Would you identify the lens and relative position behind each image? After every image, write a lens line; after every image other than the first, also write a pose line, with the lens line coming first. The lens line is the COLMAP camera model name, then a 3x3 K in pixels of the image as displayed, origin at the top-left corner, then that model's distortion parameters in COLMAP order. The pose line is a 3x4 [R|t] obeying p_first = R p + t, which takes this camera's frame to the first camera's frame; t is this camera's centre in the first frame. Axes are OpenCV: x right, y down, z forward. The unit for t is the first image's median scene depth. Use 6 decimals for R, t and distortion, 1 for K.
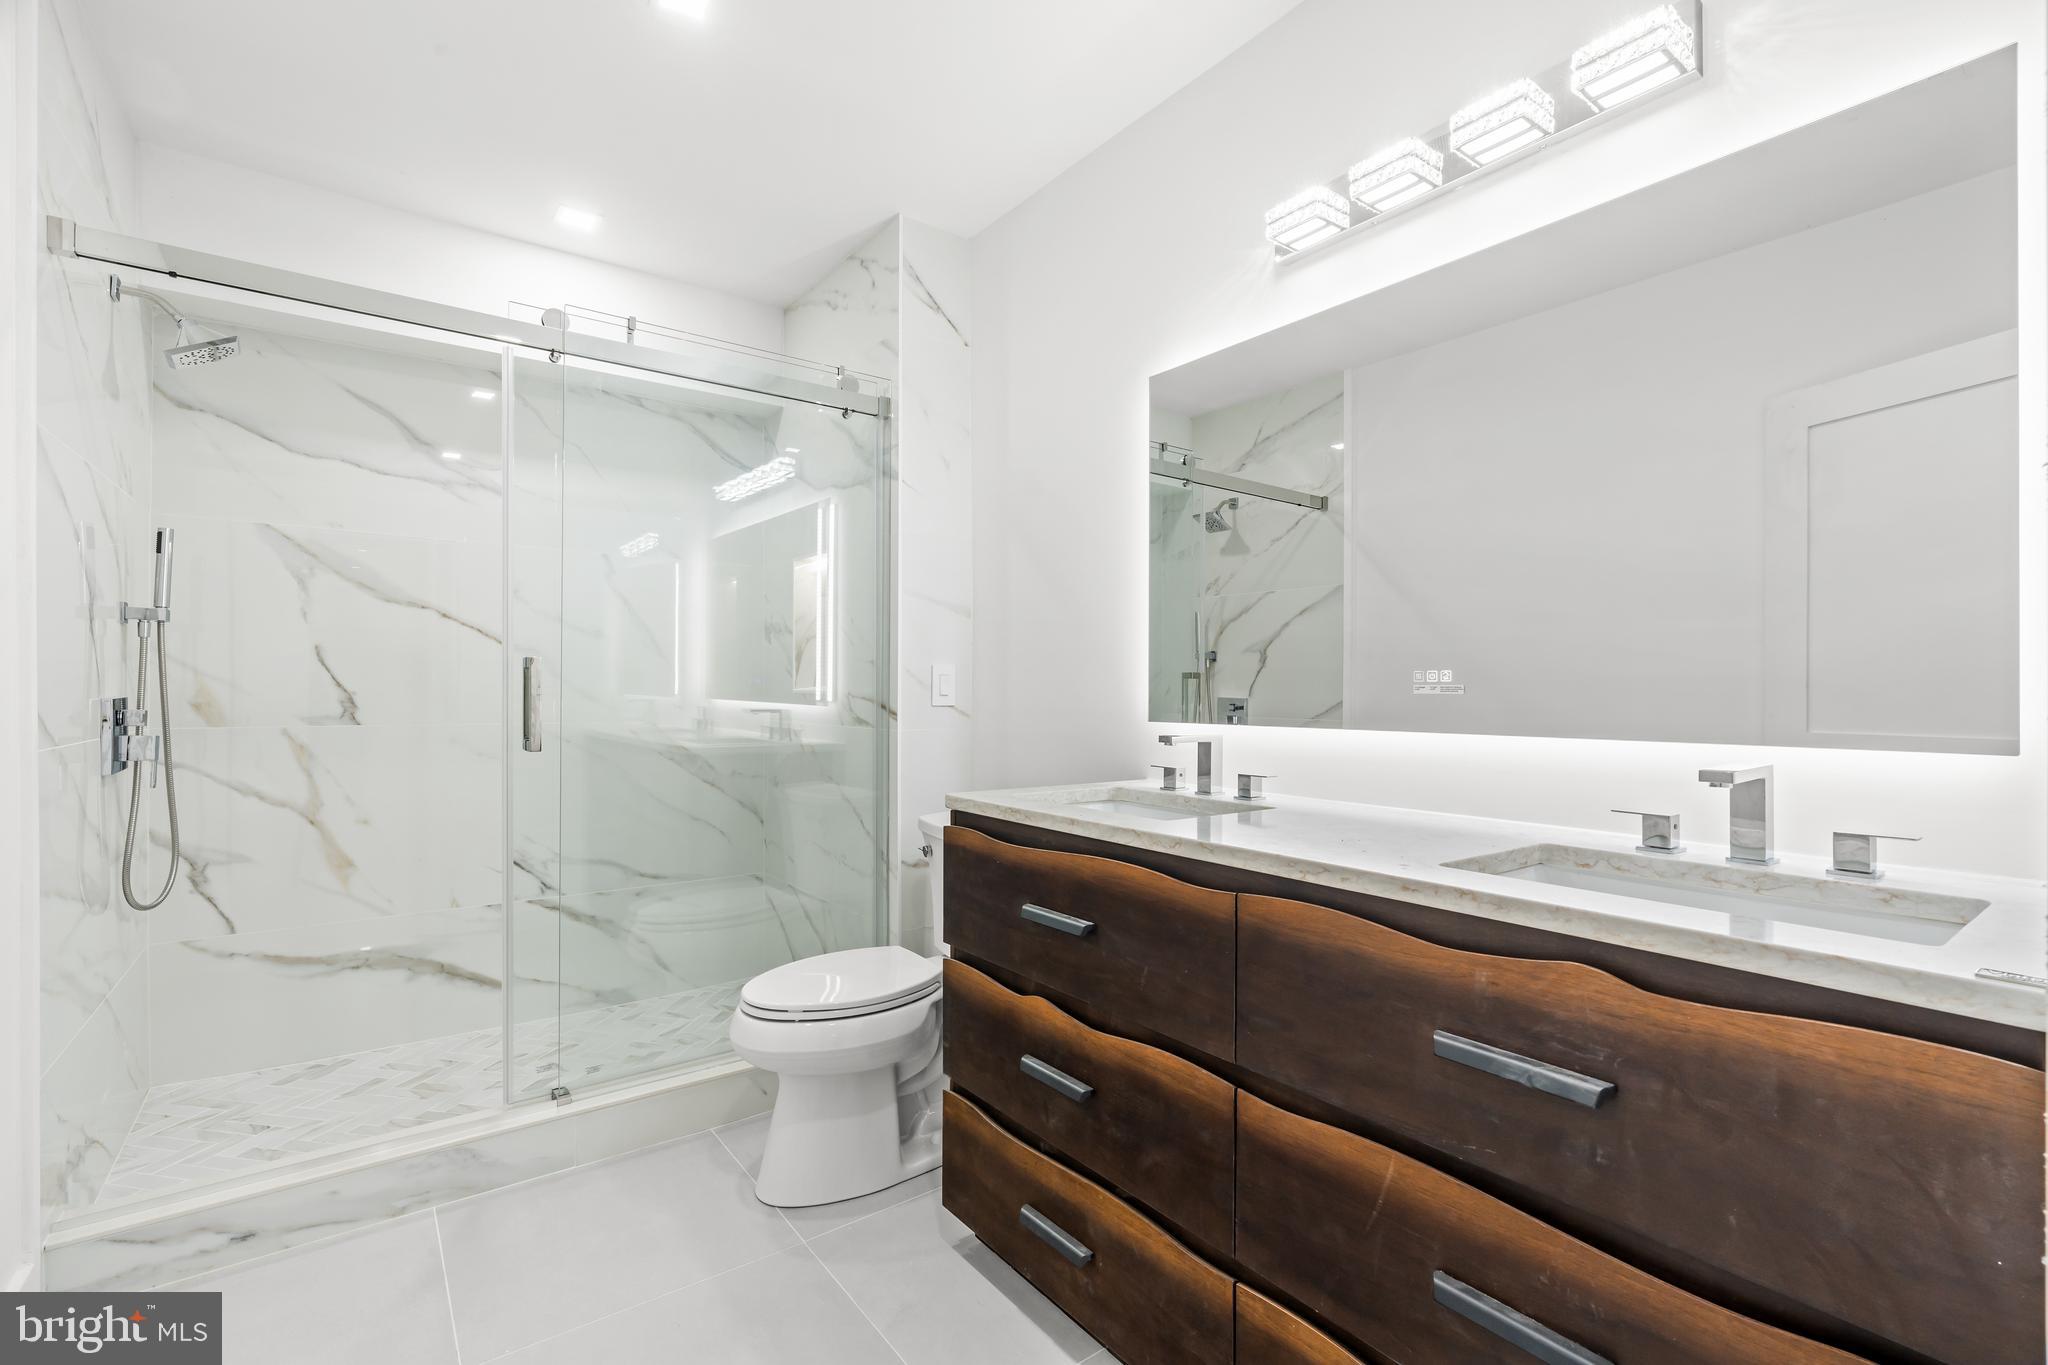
lens RADIAL K [[936.0, 0, 1018.9], [0, 936.0, 691.8], [0, 0, 1]] dist [-0.001174, 0.001143]
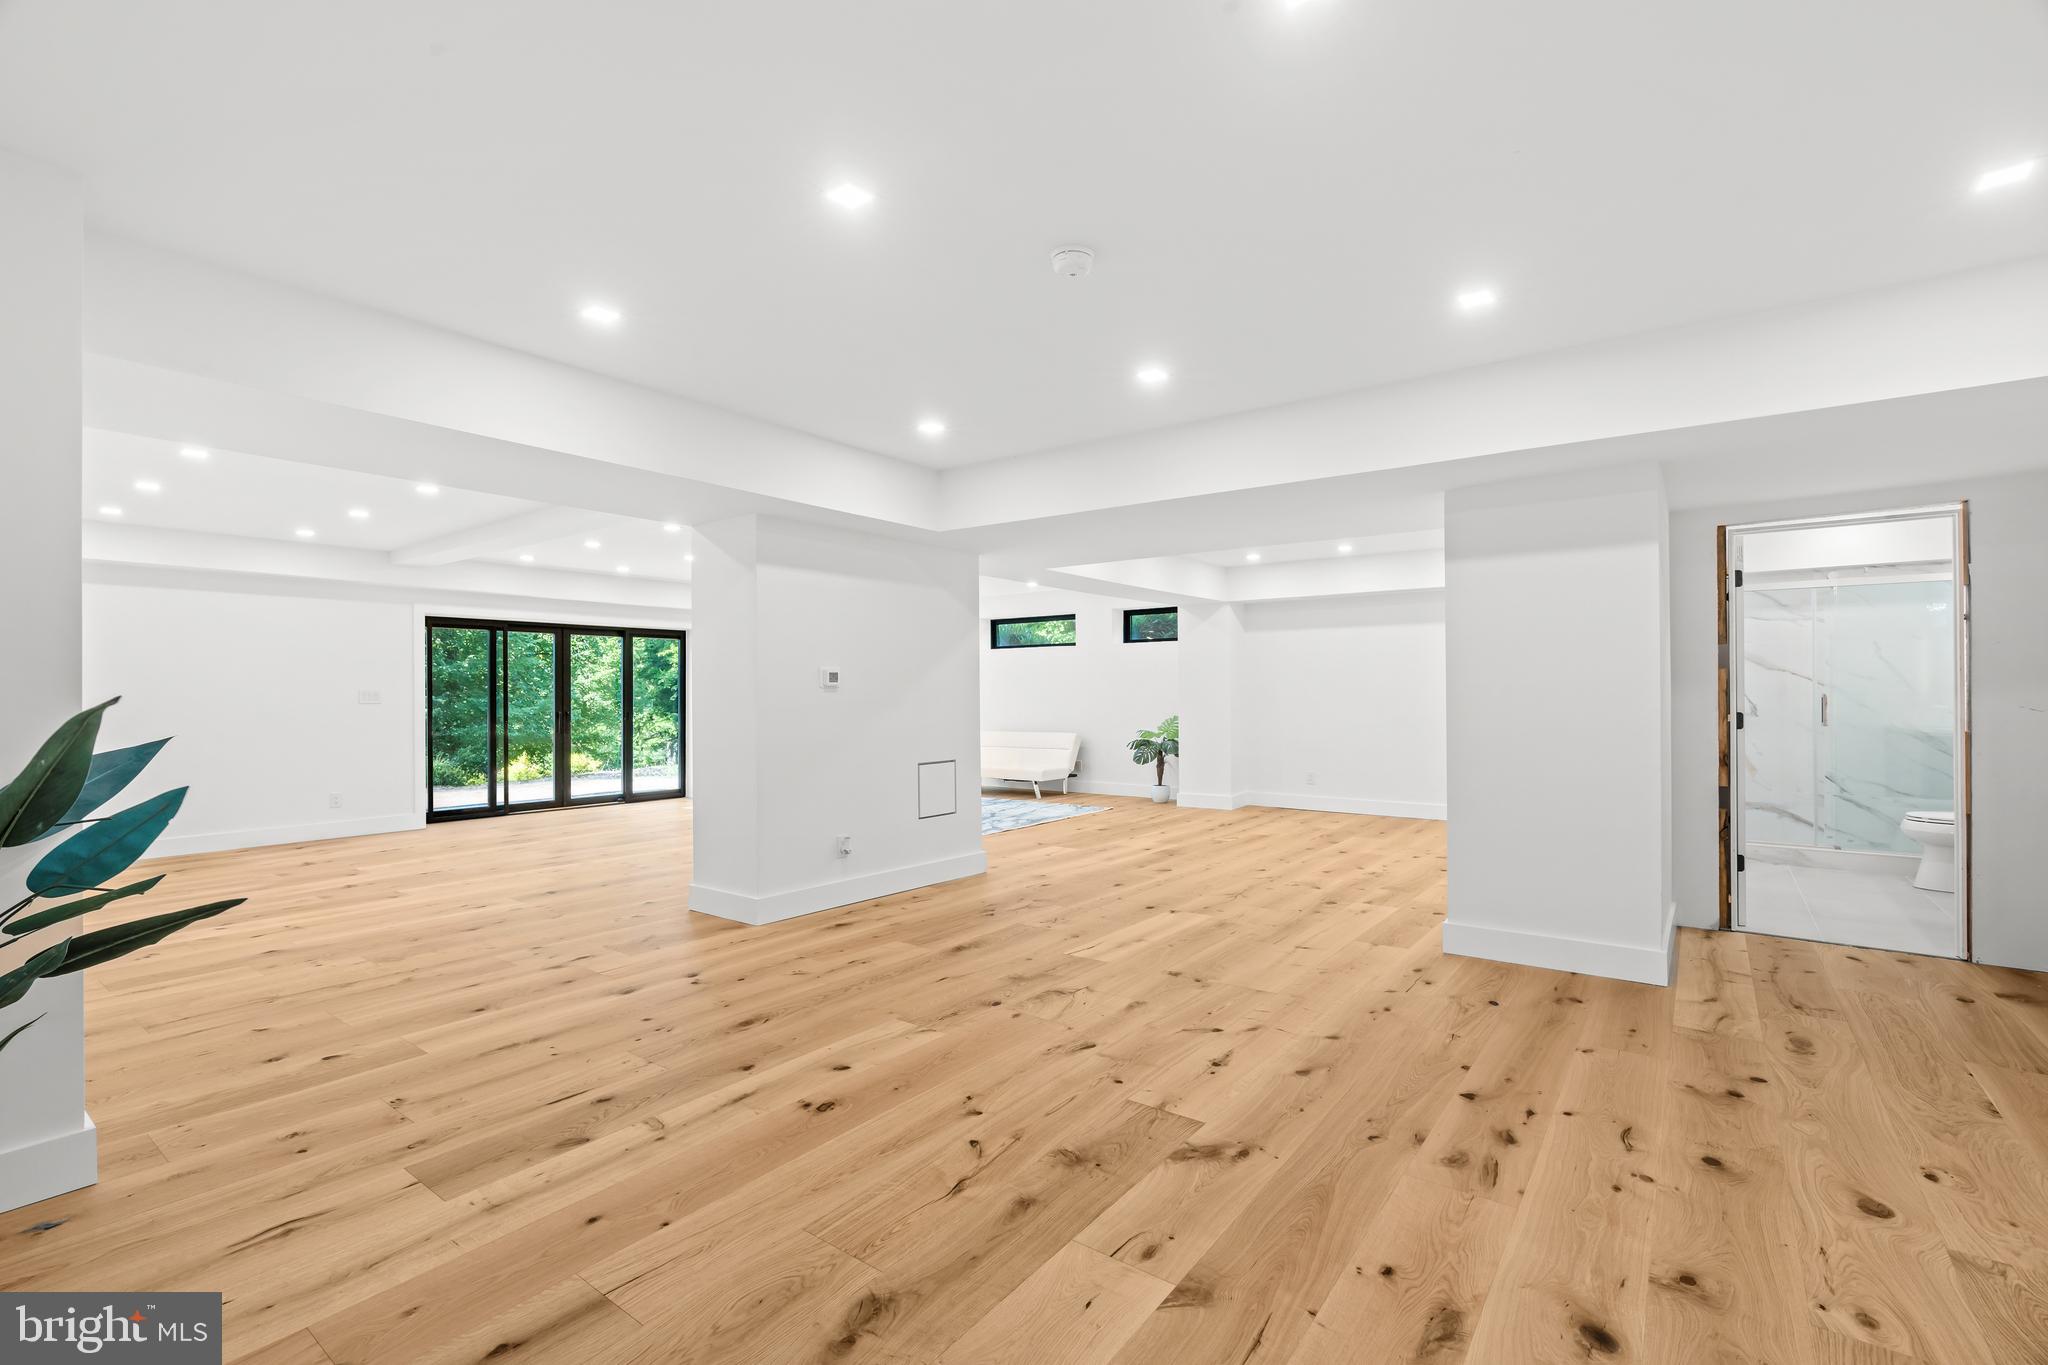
lens RADIAL K [[936.0, 0, 1018.9], [0, 936.0, 691.8], [0, 0, 1]] dist [-0.001174, 0.001143]
pose [[0.313520, -0.008013, -0.949548, 1.139513], [0.001406, 0.999967, -0.007975, -0.019884], [0.949580, 0.001165, 0.313521, -1.792583]]
